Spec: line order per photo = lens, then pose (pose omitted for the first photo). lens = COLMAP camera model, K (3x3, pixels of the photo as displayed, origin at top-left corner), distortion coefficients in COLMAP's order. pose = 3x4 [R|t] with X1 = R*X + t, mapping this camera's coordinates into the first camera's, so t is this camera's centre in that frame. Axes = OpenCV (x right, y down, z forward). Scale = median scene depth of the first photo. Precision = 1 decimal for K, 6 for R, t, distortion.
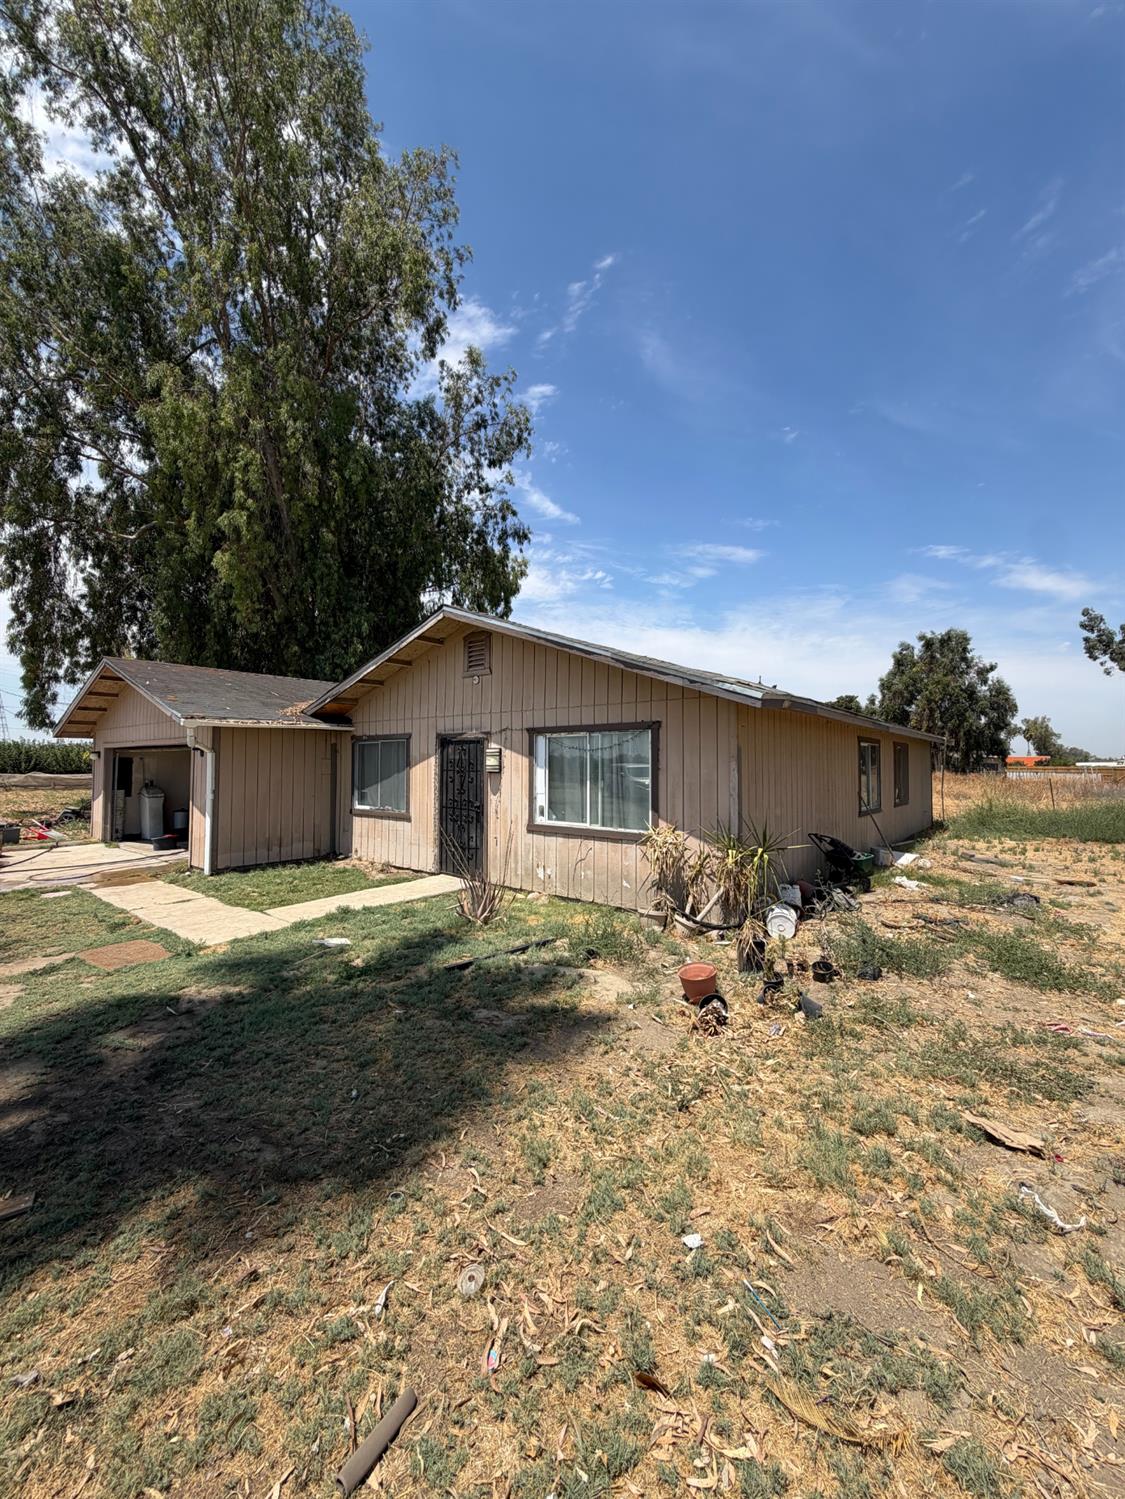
lens RADIAL K [[599.2, 0, 555.6], [0, 599.2, 752.8], [0, 0, 1]] dist [0.006942, -0.000662]
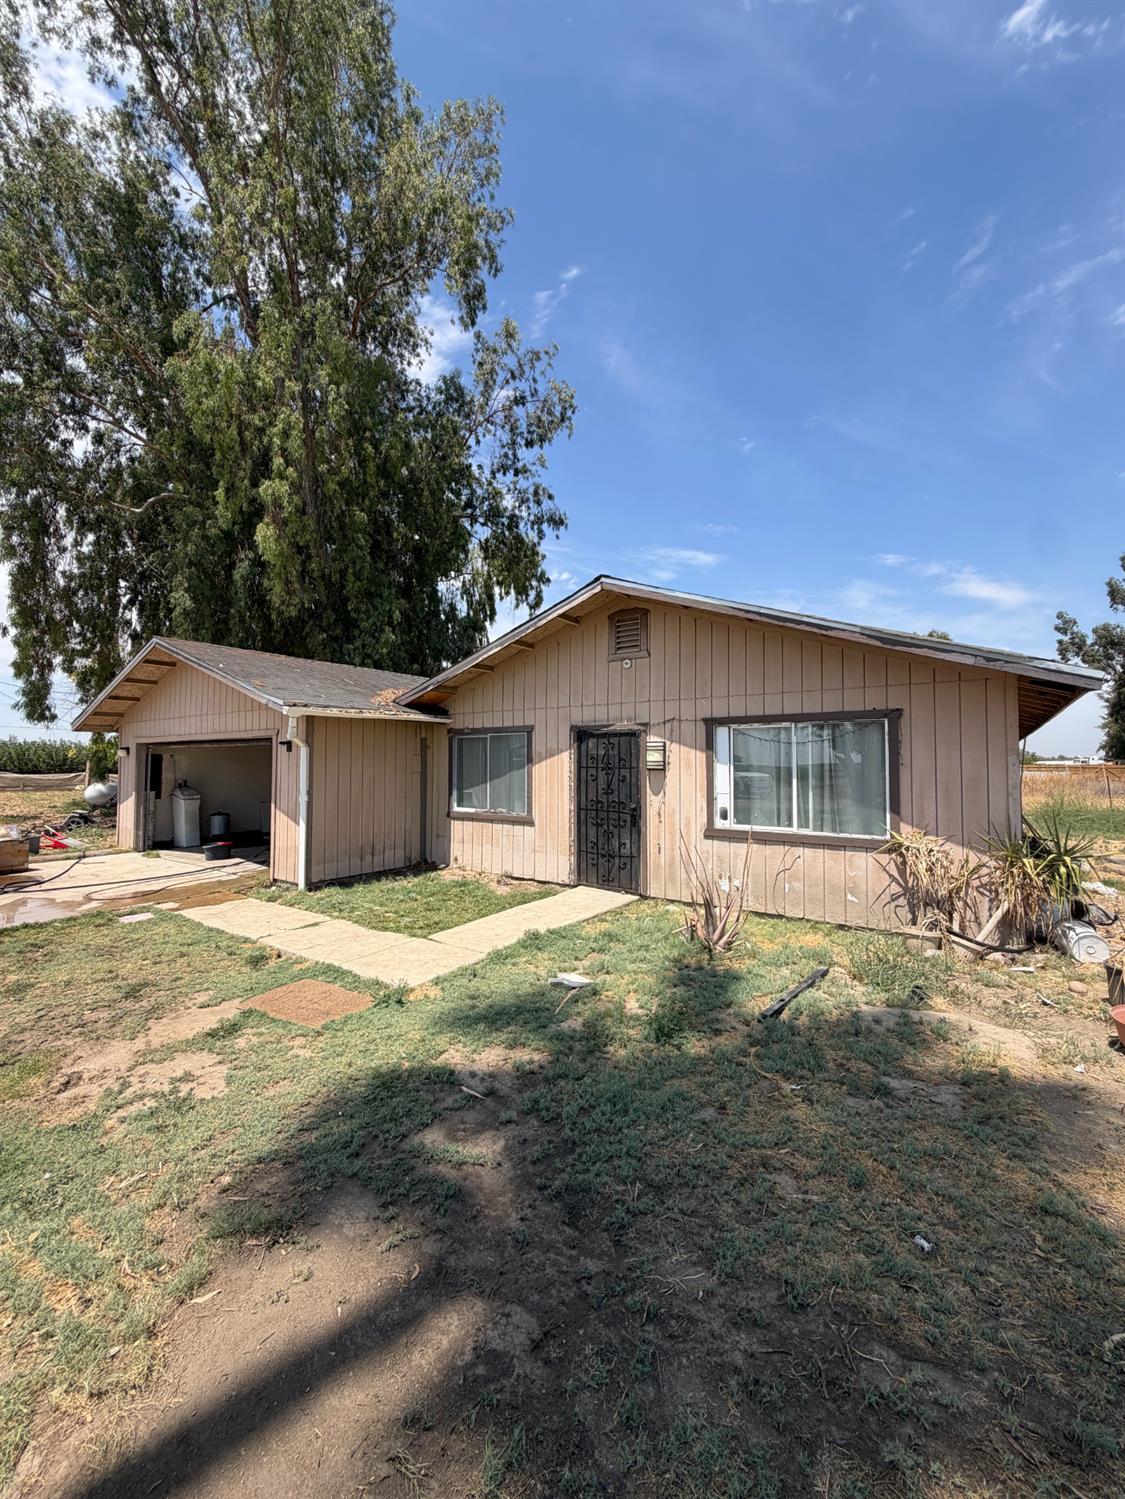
lens RADIAL K [[599.2, 0, 559.8], [0, 599.2, 751.2], [0, 0, 1]] dist [0.006942, -0.000662]
pose [[0.997833, 0.000158, 0.065791, -0.245714], [-0.000024, 0.999998, -0.002049, 0.006651], [-0.065792, 0.002043, 0.997831, 0.112439]]
